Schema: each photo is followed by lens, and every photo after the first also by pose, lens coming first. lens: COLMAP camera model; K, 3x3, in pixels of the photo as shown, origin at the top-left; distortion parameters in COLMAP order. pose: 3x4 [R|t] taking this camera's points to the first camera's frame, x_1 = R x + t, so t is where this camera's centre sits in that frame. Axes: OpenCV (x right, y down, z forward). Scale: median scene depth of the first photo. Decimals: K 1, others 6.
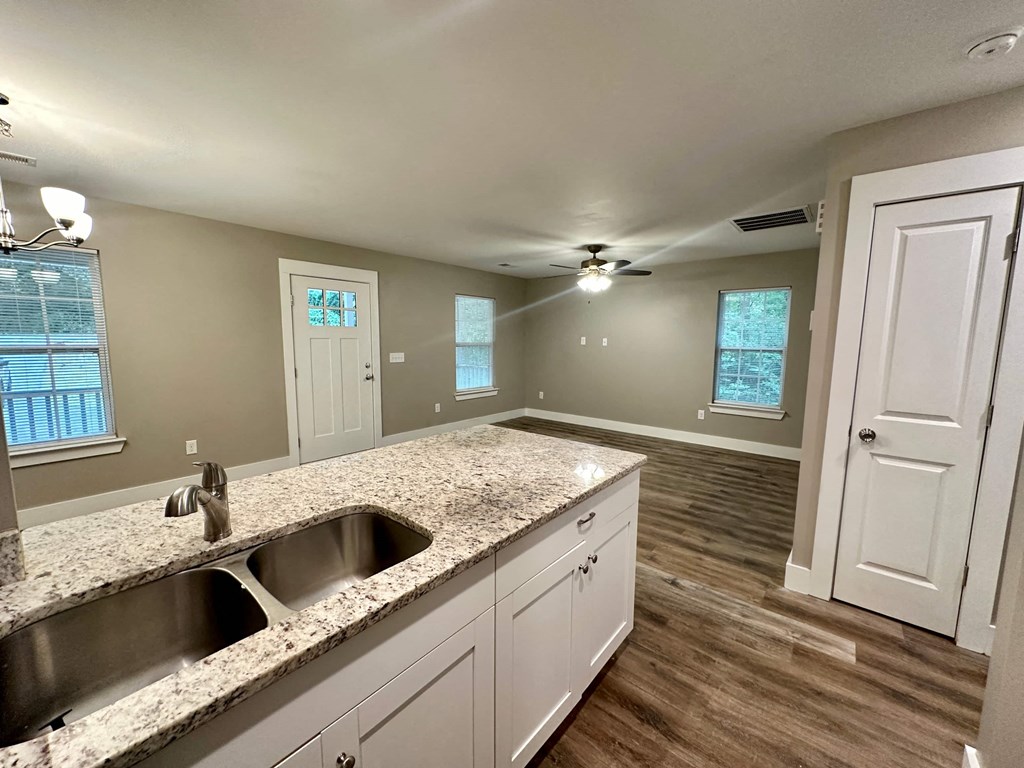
lens RADIAL K [[408.1, 0, 511.2], [0, 408.1, 383.8], [0, 0, 1]] dist [-0.001981, 0.000584]
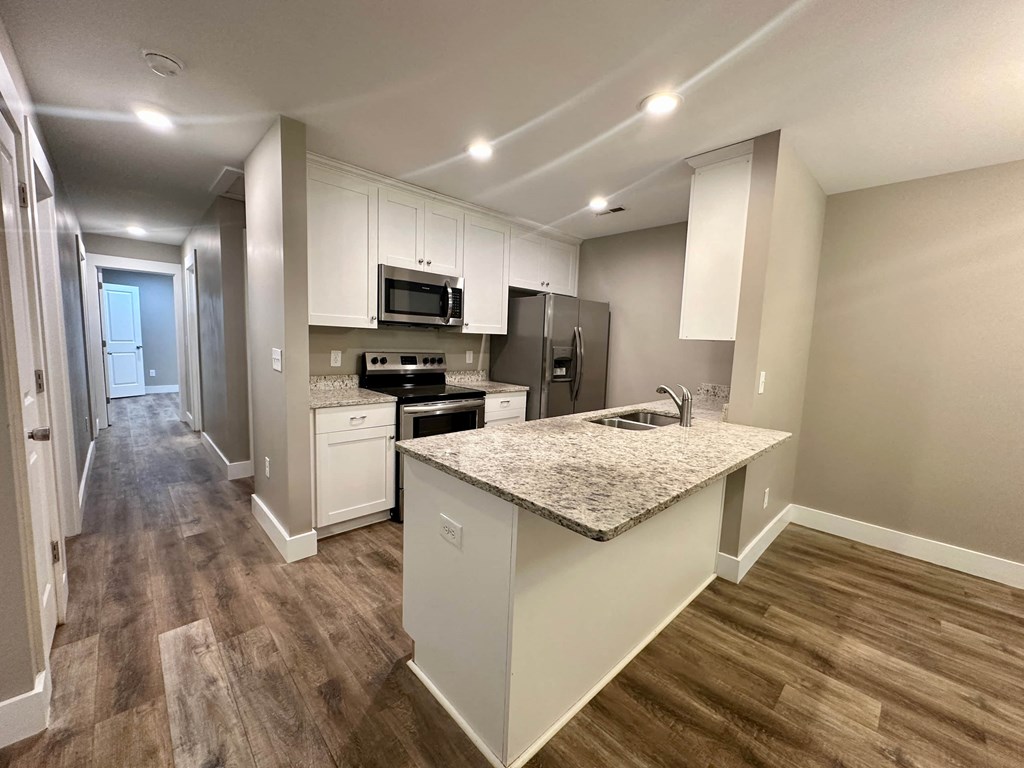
lens RADIAL K [[408.1, 0, 511.2], [0, 408.1, 383.8], [0, 0, 1]] dist [-0.001981, 0.000584]
pose [[-0.993313, -0.055730, 0.101113, -0.008173], [-0.032578, 0.975489, 0.217623, -0.104085], [-0.110762, 0.212874, -0.970781, 1.186853]]
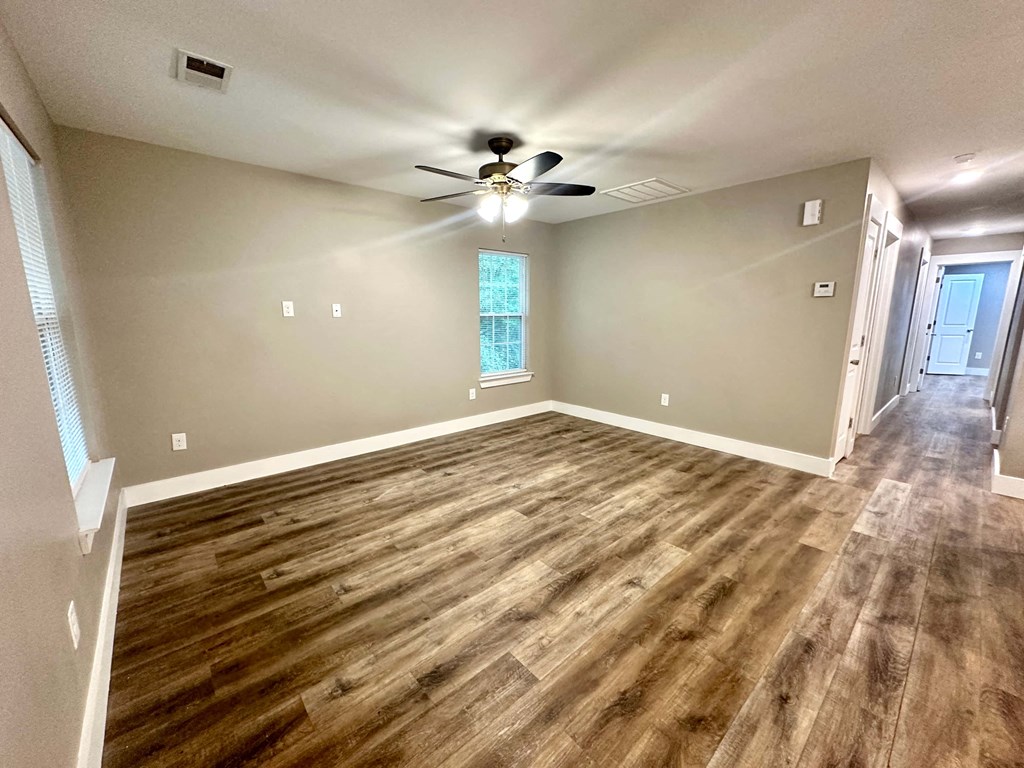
lens RADIAL K [[408.1, 0, 511.2], [0, 408.1, 383.8], [0, 0, 1]] dist [-0.001981, 0.000584]
pose [[0.152736, -0.183788, 0.971027, -0.716268], [0.112807, 0.979376, 0.167624, -0.163498], [-0.981808, 0.083936, 0.170319, 1.570190]]
